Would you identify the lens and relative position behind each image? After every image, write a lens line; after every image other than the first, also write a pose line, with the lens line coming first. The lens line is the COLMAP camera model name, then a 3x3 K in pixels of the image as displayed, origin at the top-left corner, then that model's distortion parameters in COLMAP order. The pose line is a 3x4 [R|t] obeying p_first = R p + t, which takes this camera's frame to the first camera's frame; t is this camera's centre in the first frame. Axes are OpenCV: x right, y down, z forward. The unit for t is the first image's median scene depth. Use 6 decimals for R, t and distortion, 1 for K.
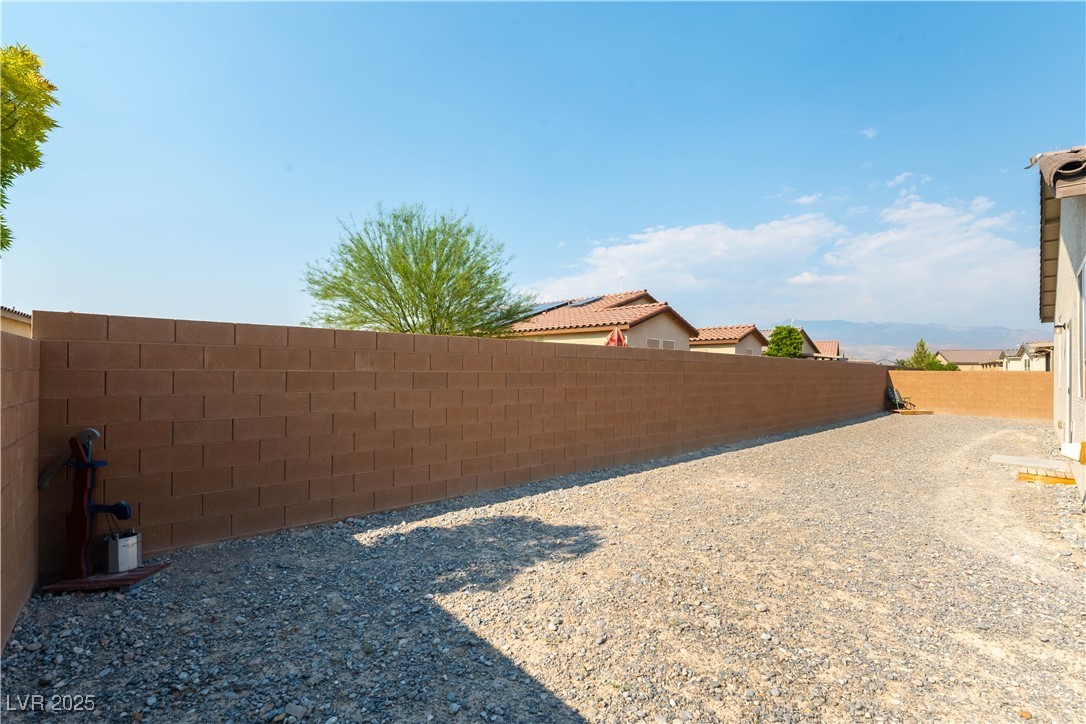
lens RADIAL K [[480.7, 0, 547.9], [0, 480.7, 366.3], [0, 0, 1]] dist [-0.000402, -0.000238]
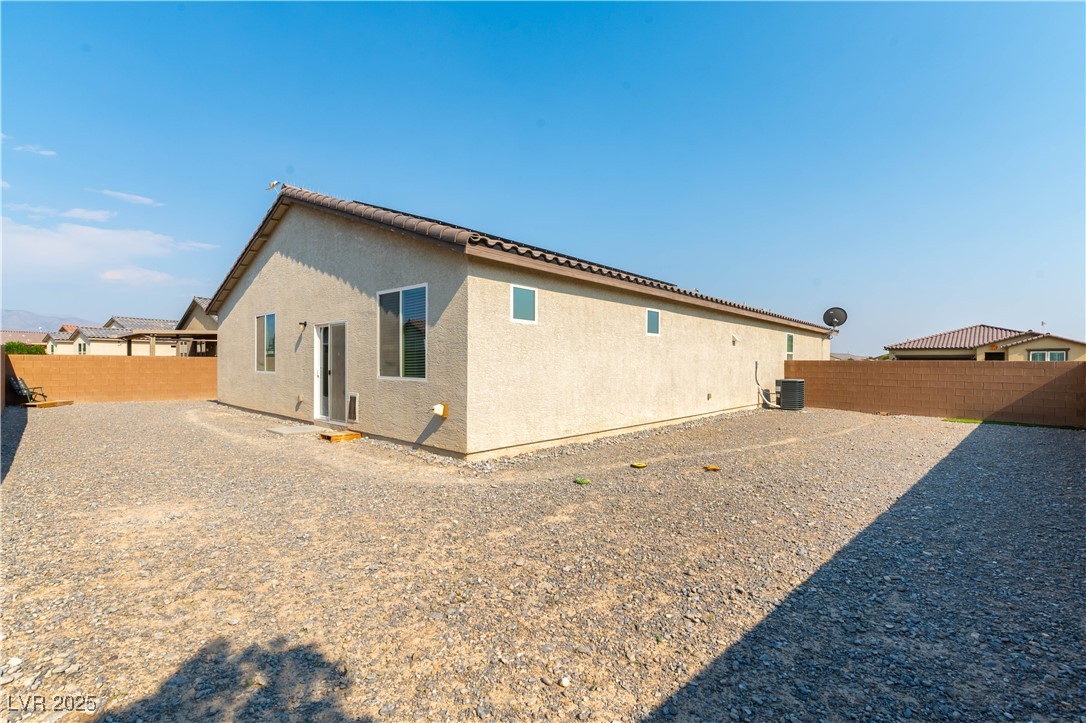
lens RADIAL K [[480.7, 0, 548.8], [0, 480.7, 363.6], [0, 0, 1]] dist [-0.000402, -0.000238]
pose [[-0.051716, -0.013631, 0.998569, -0.118581], [-0.015004, 0.999805, 0.012871, 0.000426], [-0.998549, -0.014317, -0.051911, 0.164943]]
